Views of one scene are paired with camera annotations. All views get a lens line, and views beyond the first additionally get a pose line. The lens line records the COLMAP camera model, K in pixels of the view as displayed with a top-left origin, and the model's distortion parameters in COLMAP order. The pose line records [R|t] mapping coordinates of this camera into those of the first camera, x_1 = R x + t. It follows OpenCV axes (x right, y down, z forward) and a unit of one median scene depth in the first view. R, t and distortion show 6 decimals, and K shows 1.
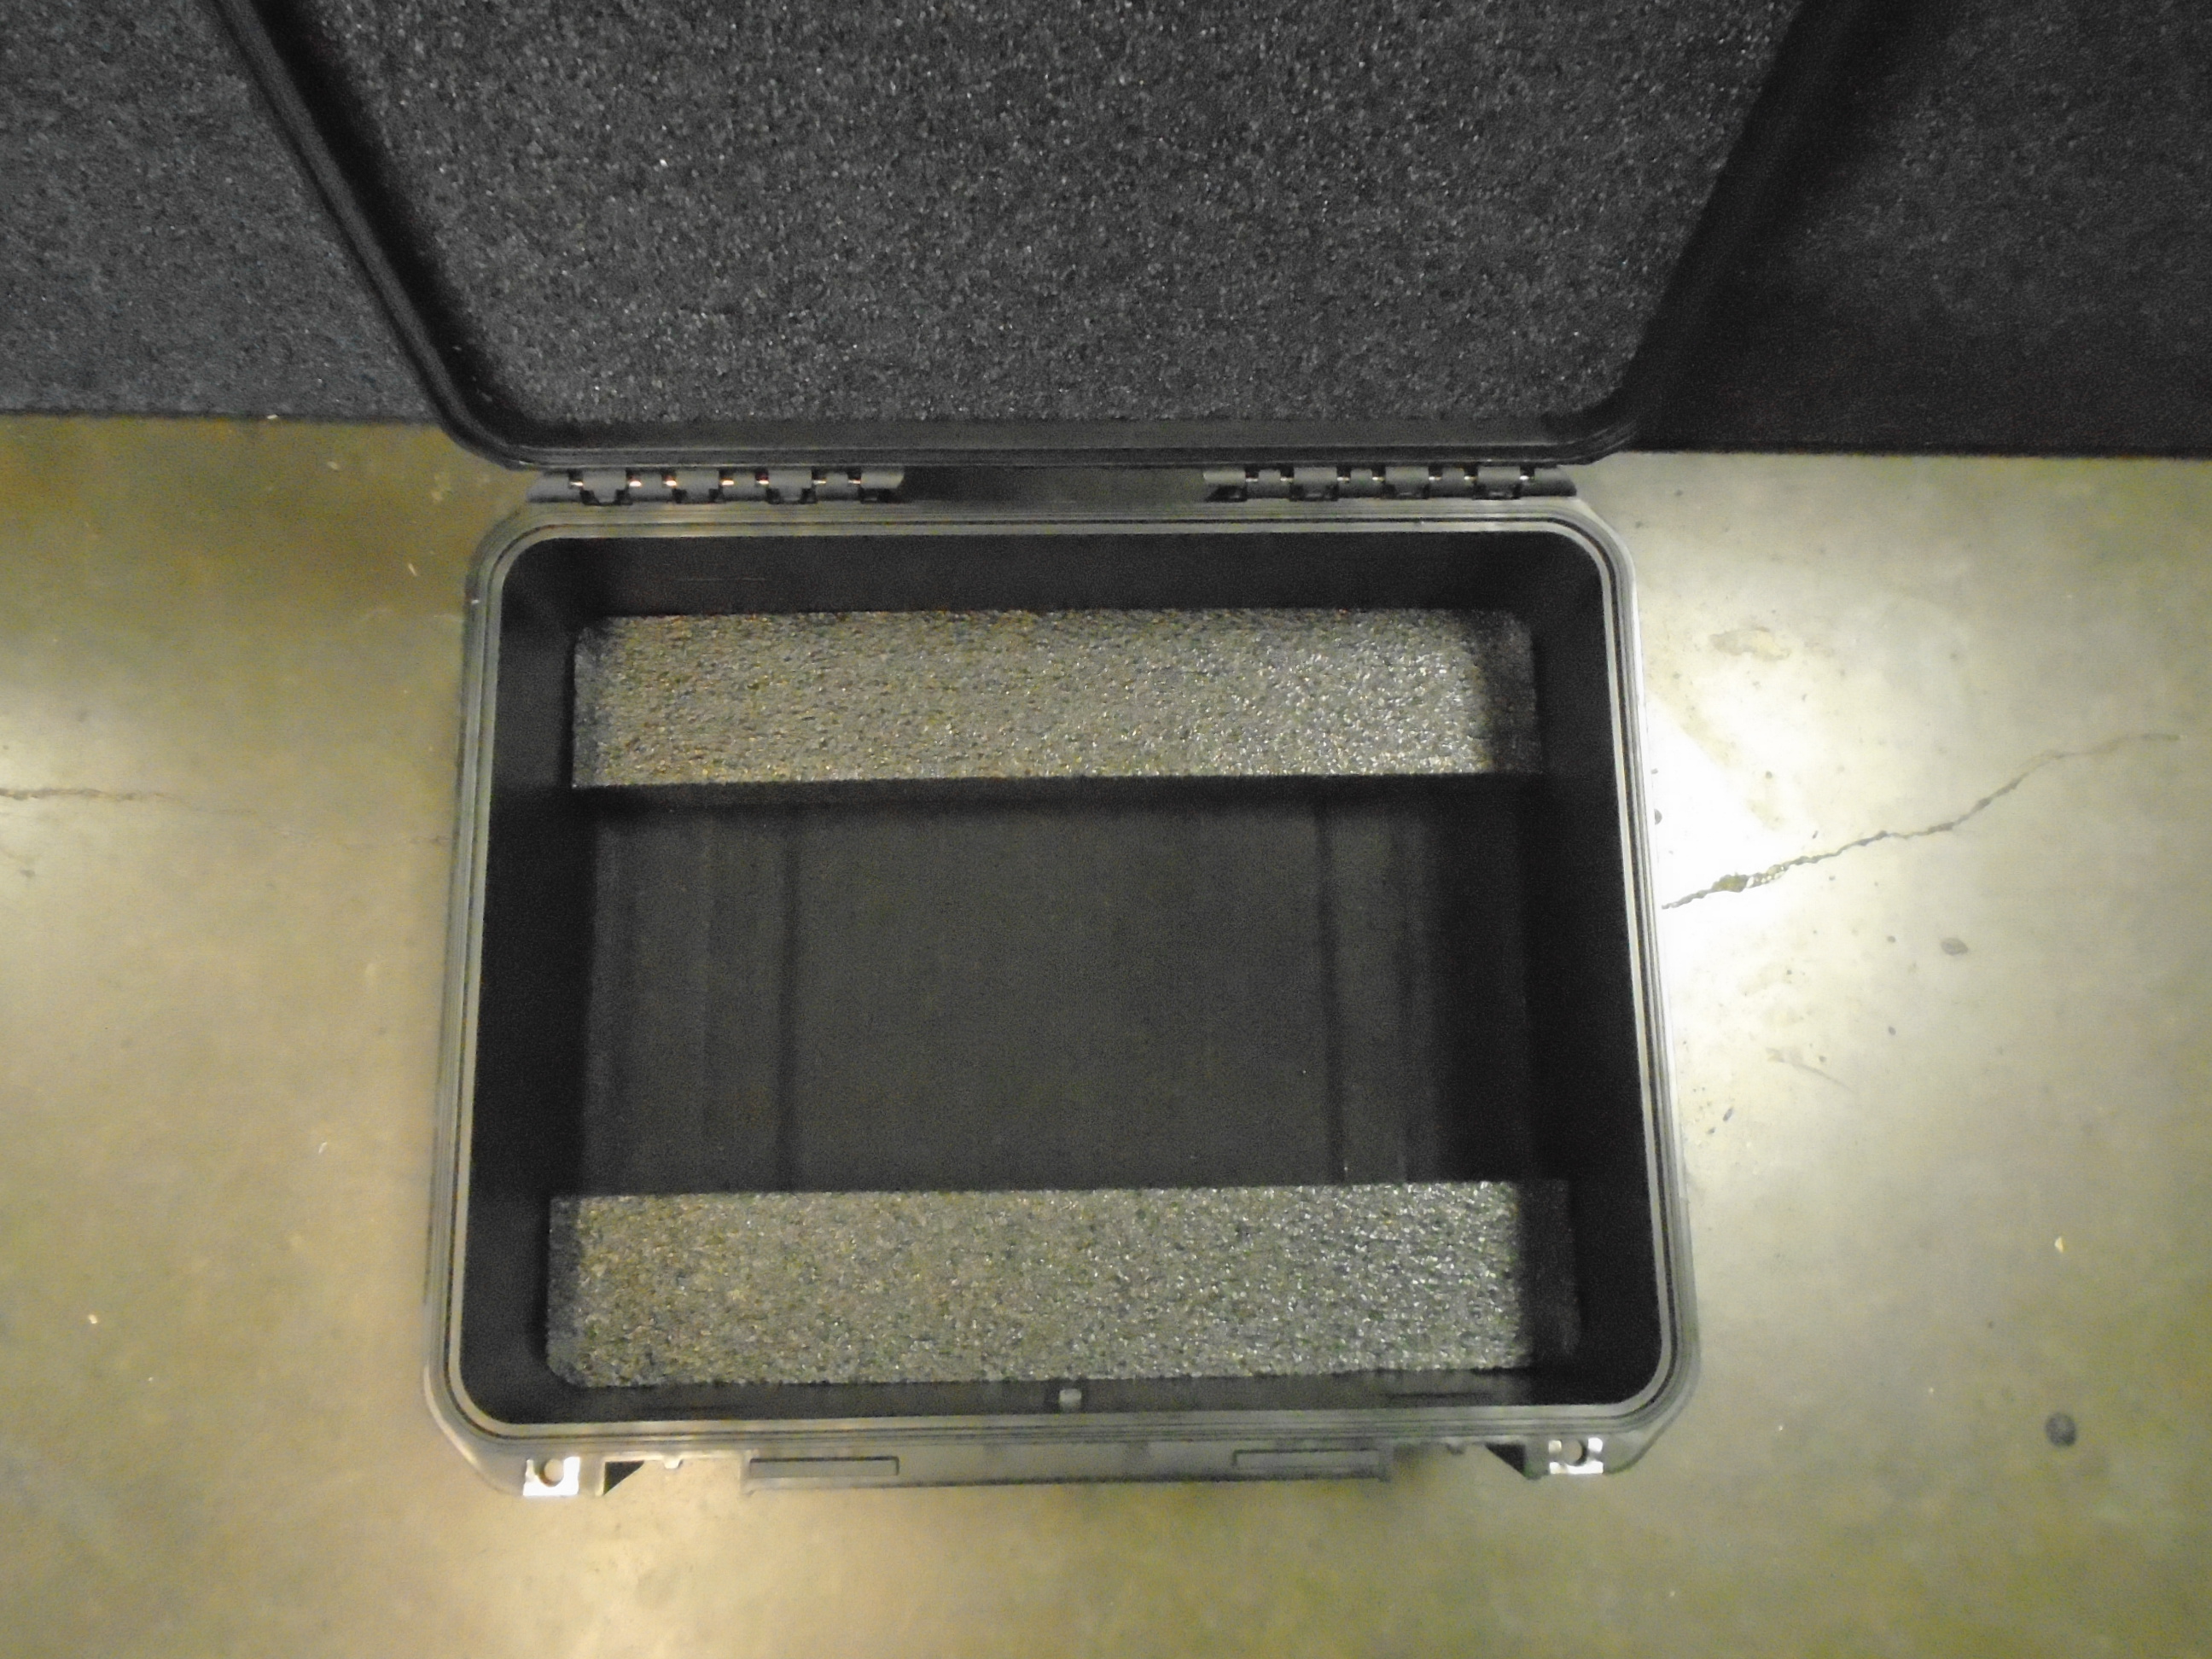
lens RADIAL K [[1642.0, 0, 1106.0], [0, 1642.0, 829.5], [0, 0, 1]] dist [-0.025388, 0.053674]
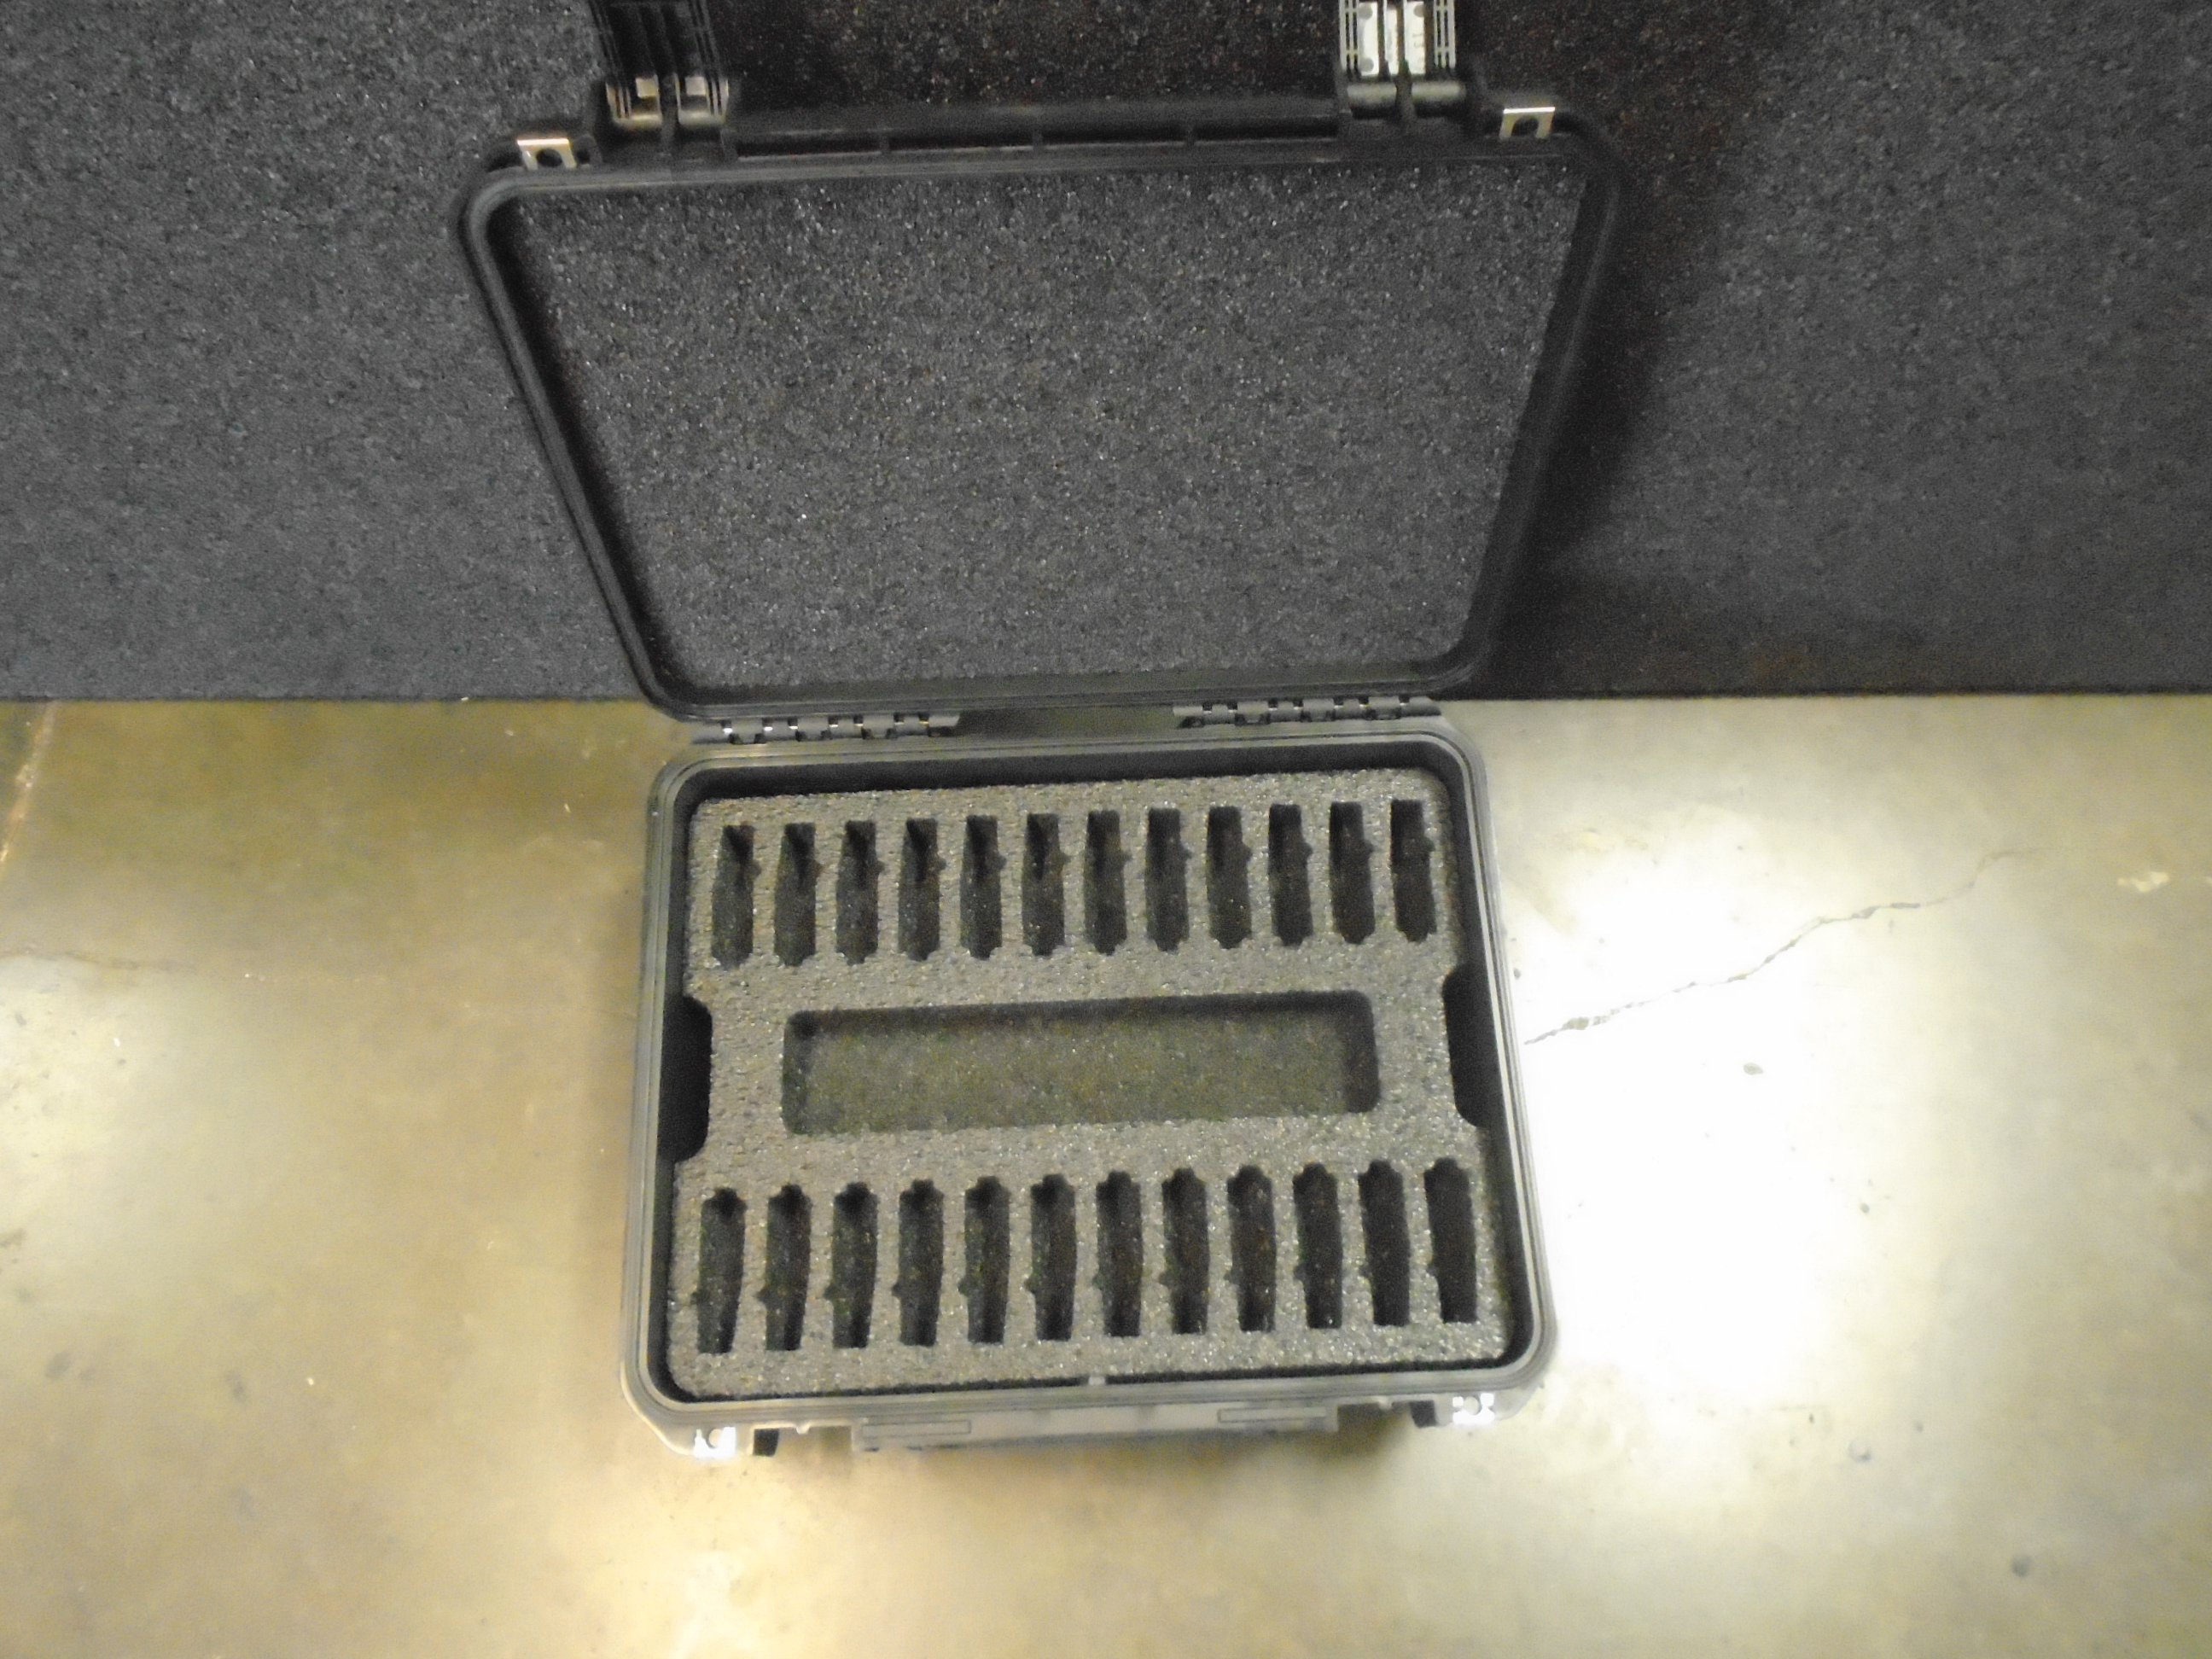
lens RADIAL K [[1681.0, 0, 1106.0], [0, 1681.0, 829.5], [0, 0, 1]] dist [-0.031524, 0.055528]
pose [[0.999396, -0.031150, -0.015419, 0.023742], [0.028165, 0.985738, -0.165911, 0.134008], [0.020367, 0.165376, 0.986020, -0.442161]]
